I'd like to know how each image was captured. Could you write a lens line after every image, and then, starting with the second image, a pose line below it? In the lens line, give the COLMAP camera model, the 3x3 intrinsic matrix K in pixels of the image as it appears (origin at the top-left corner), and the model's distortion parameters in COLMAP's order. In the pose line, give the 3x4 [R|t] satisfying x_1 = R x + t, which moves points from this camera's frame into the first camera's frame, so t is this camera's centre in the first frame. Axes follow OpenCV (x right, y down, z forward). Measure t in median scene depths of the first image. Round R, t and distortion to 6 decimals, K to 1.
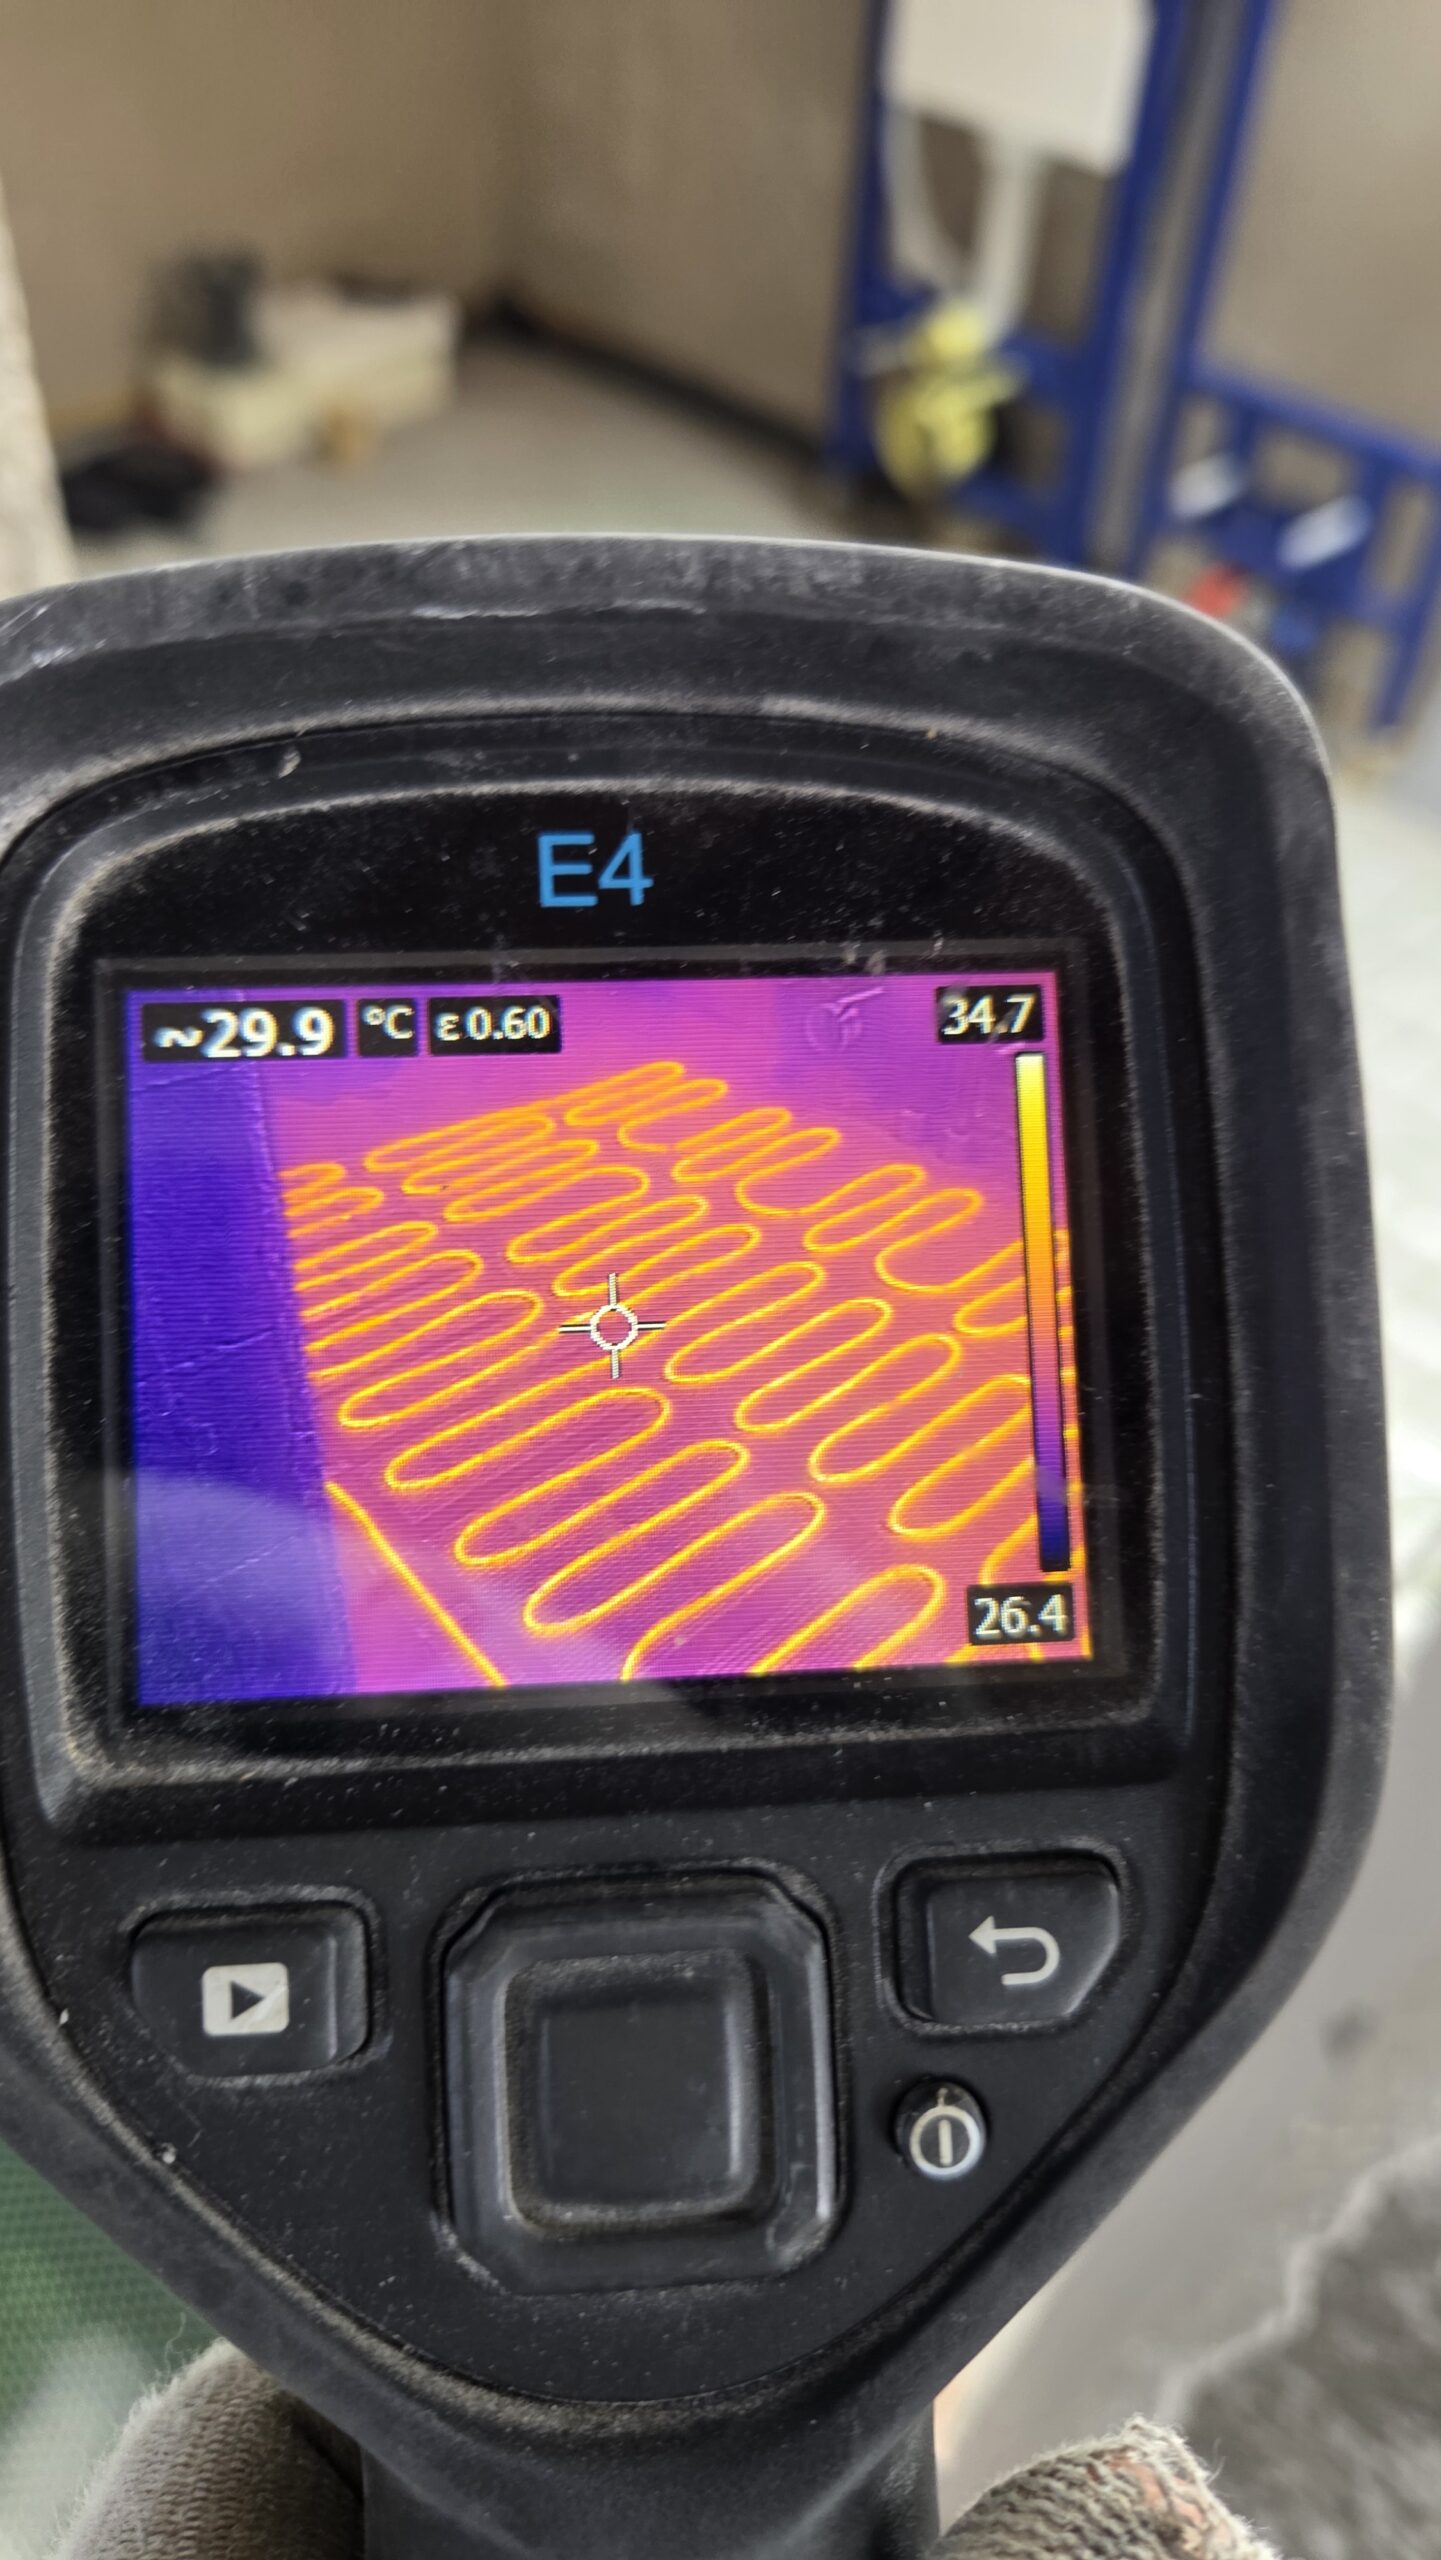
lens RADIAL K [[1804.4, 0, 747.9], [0, 1804.4, 1298.6], [0, 0, 1]] dist [-0.010442, -0.005522]
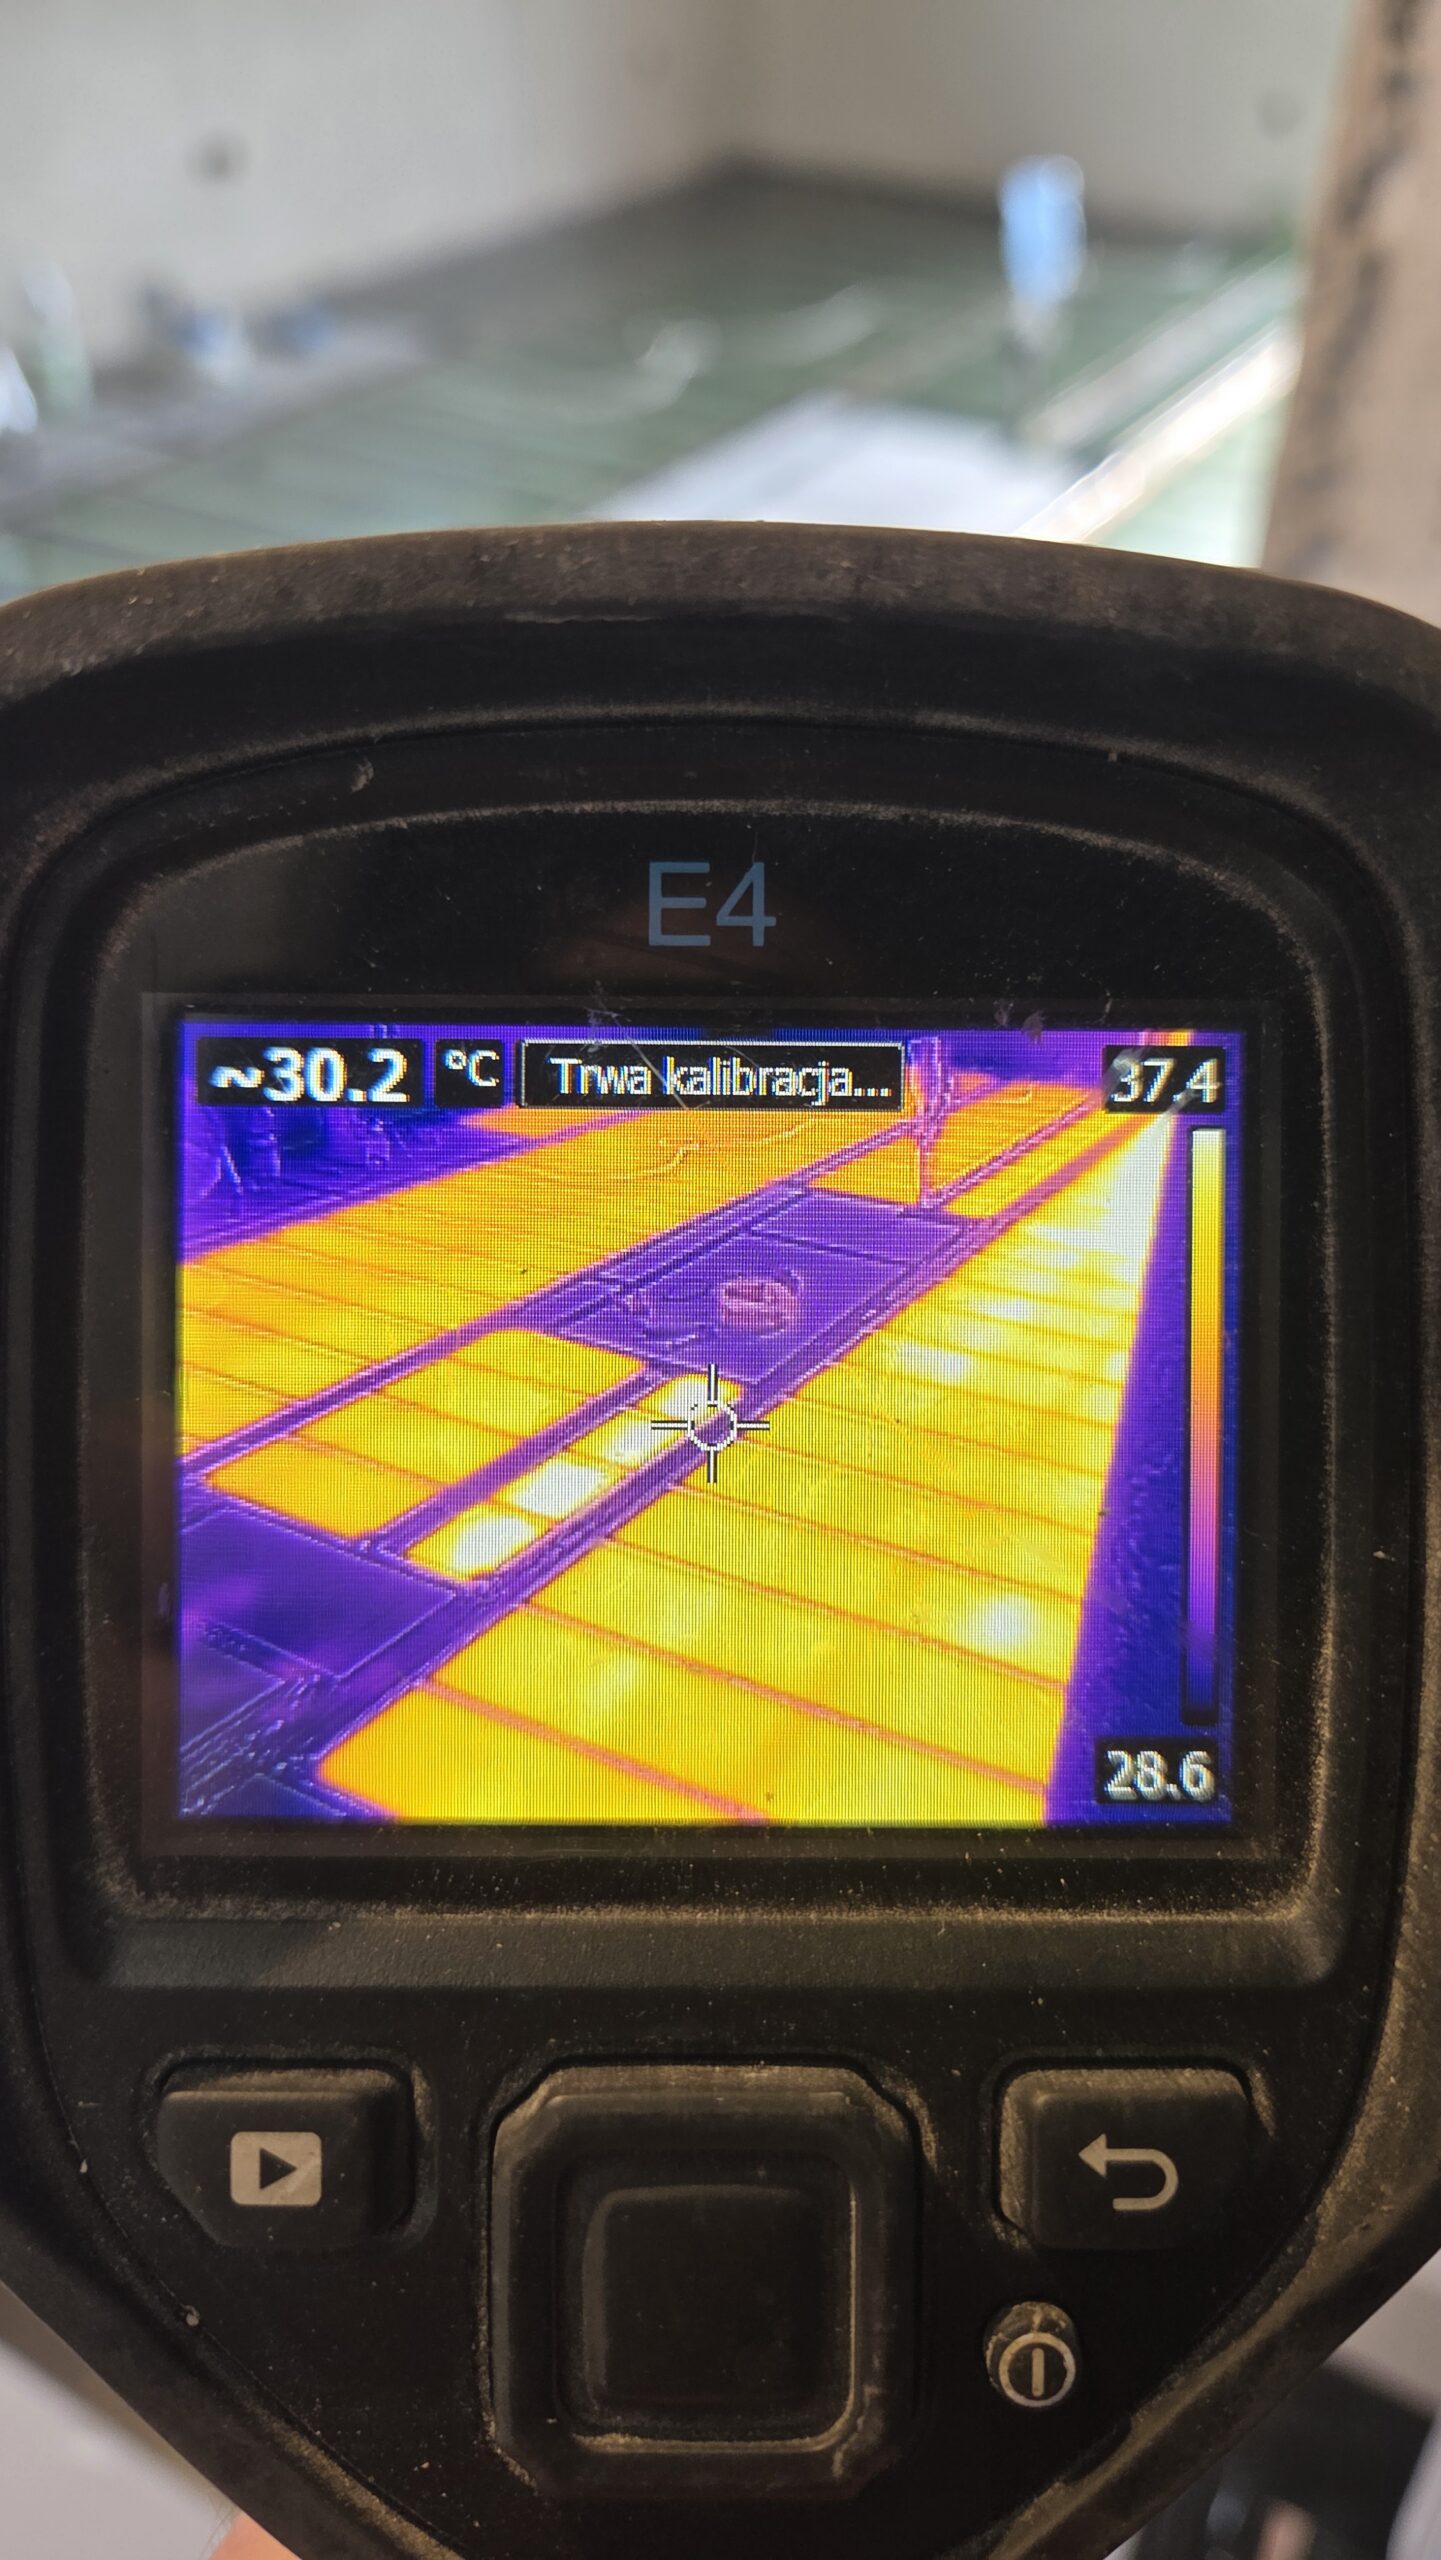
lens RADIAL K [[1804.4, 0, 747.9], [0, 1804.4, 1298.6], [0, 0, 1]] dist [-0.010442, -0.005522]
pose [[0.996402, 0.047643, -0.070090, 0.002305], [-0.042057, 0.995977, 0.079130, -0.122028], [0.073578, -0.075897, 0.994397, 0.132073]]
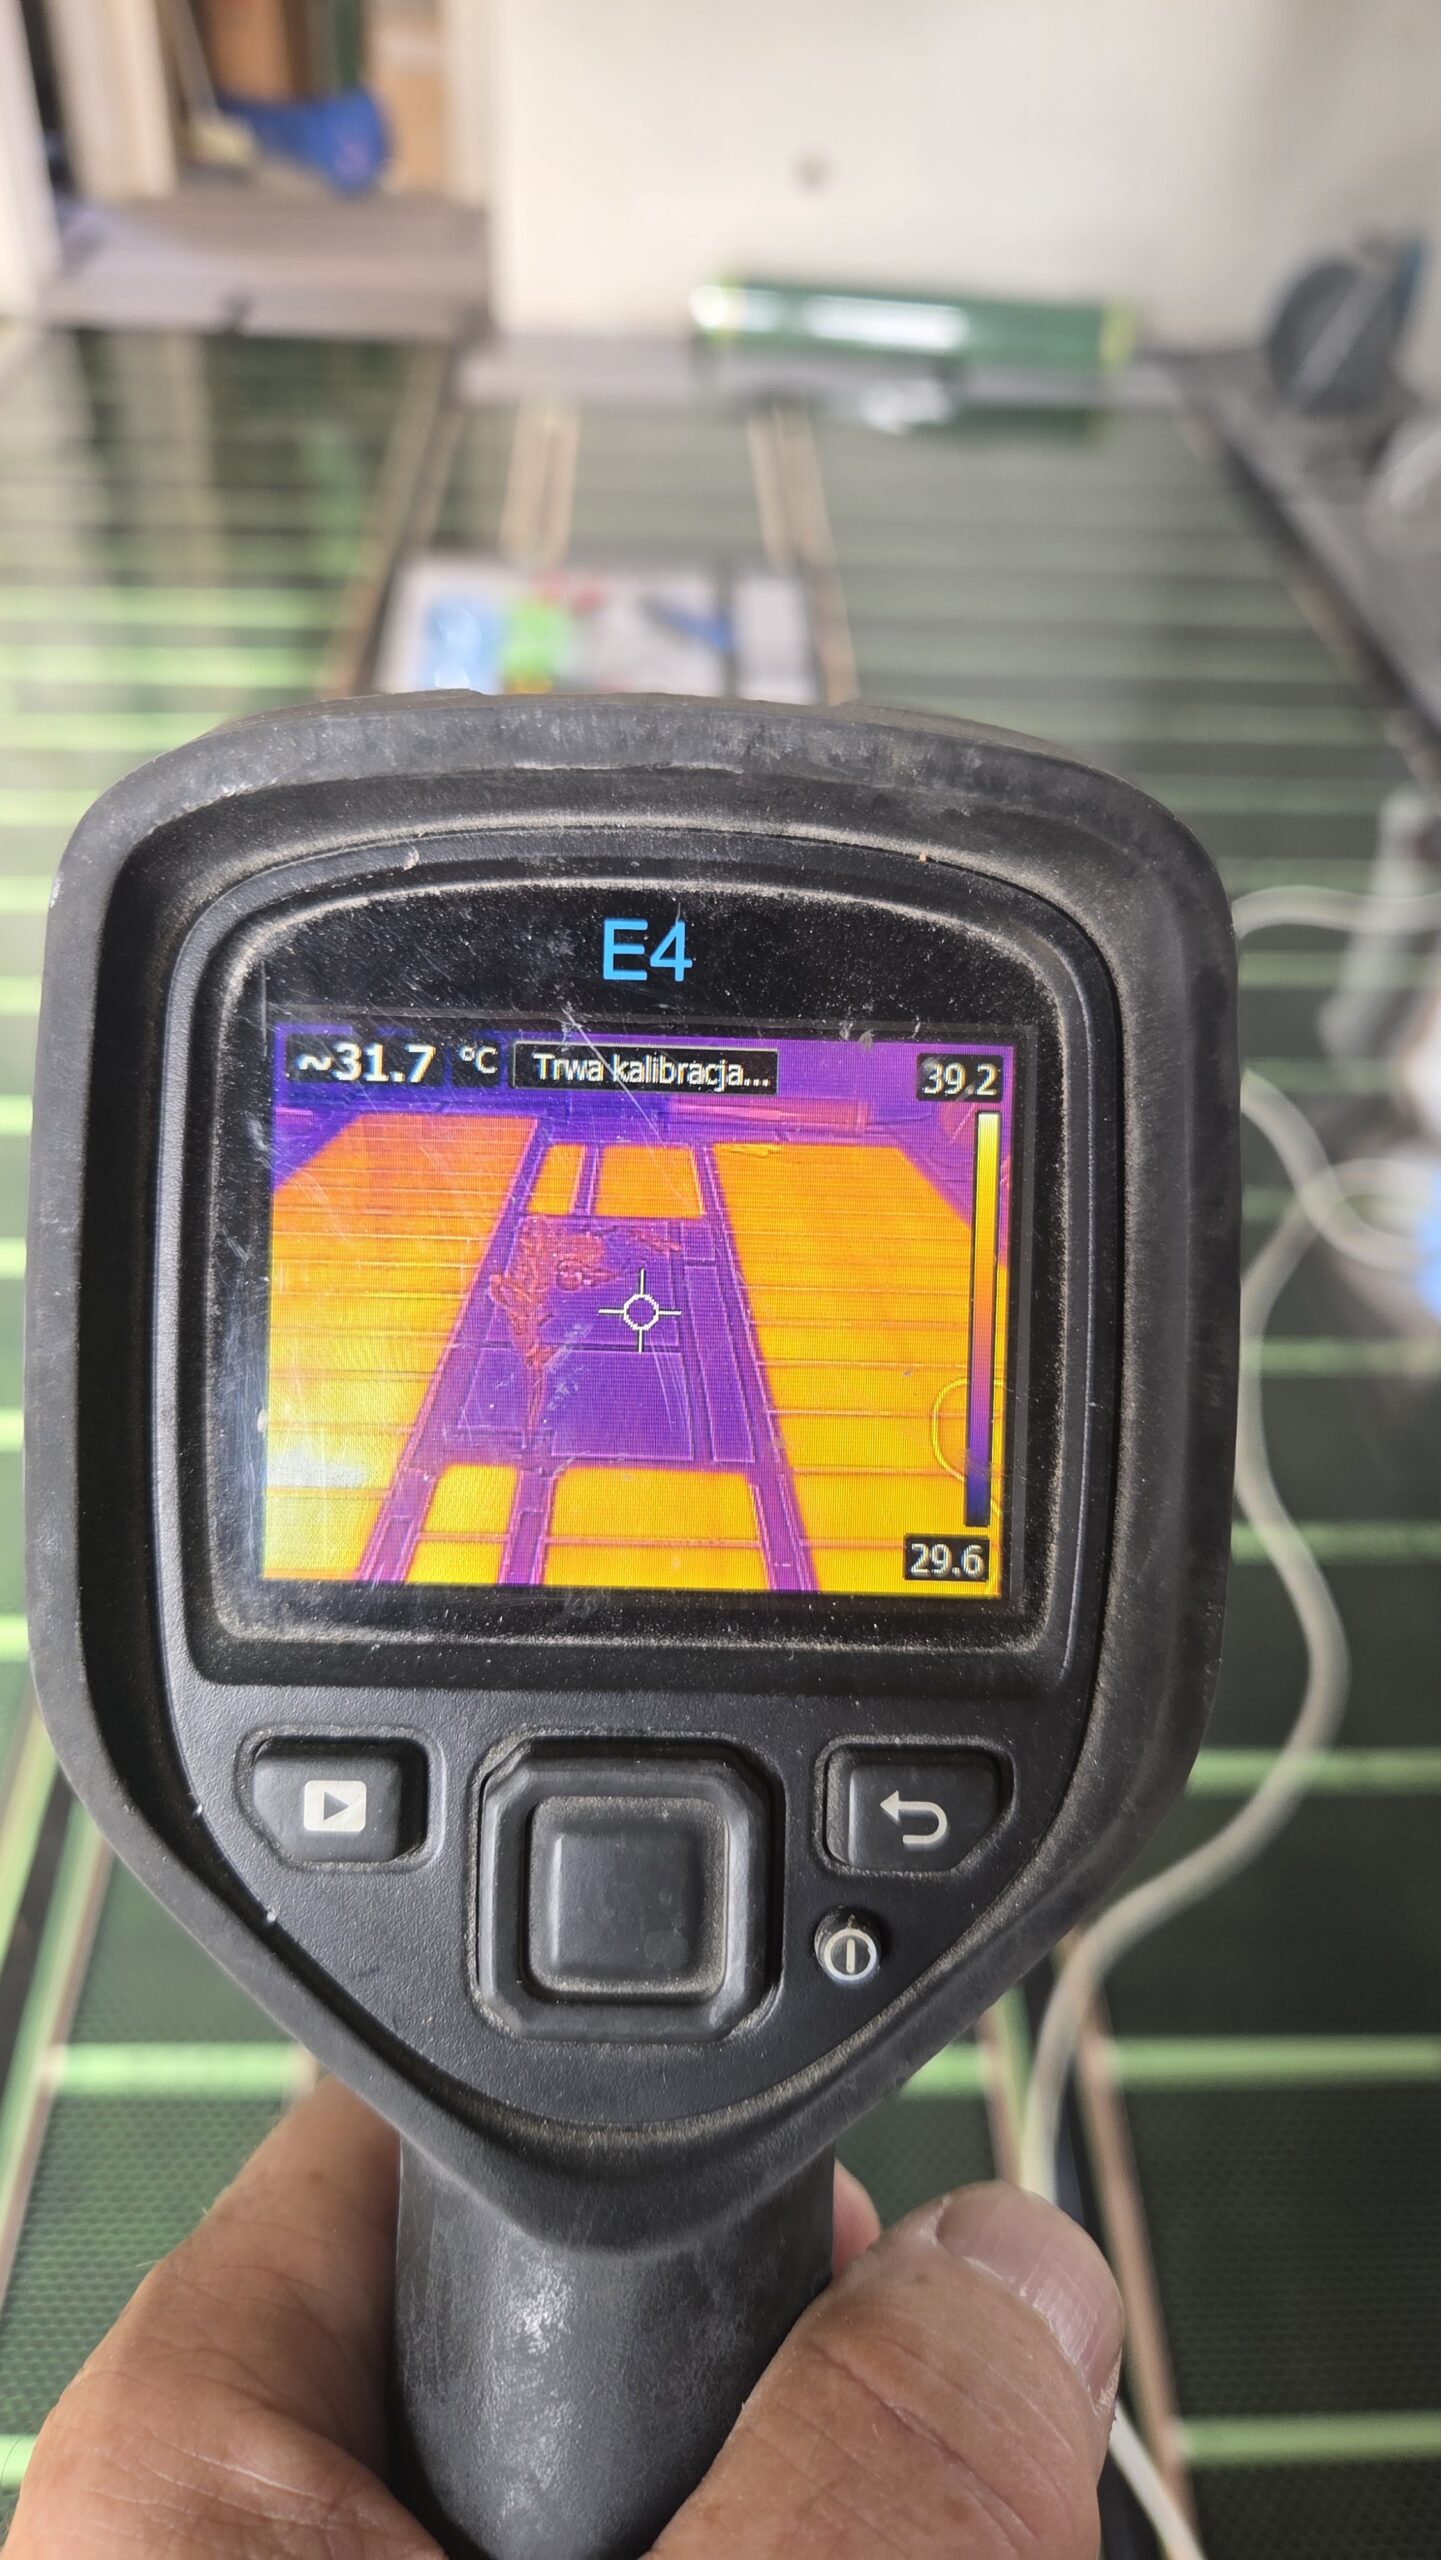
lens RADIAL K [[1770.2, 0, 698.0], [0, 1770.2, 1272.6], [0, 0, 1]] dist [0.007896, 0.000084]
pose [[0.996208, 0.067027, -0.055472, 0.034578], [-0.062608, 0.994993, 0.077899, -0.116383], [0.060416, -0.074131, 0.995417, -0.246991]]
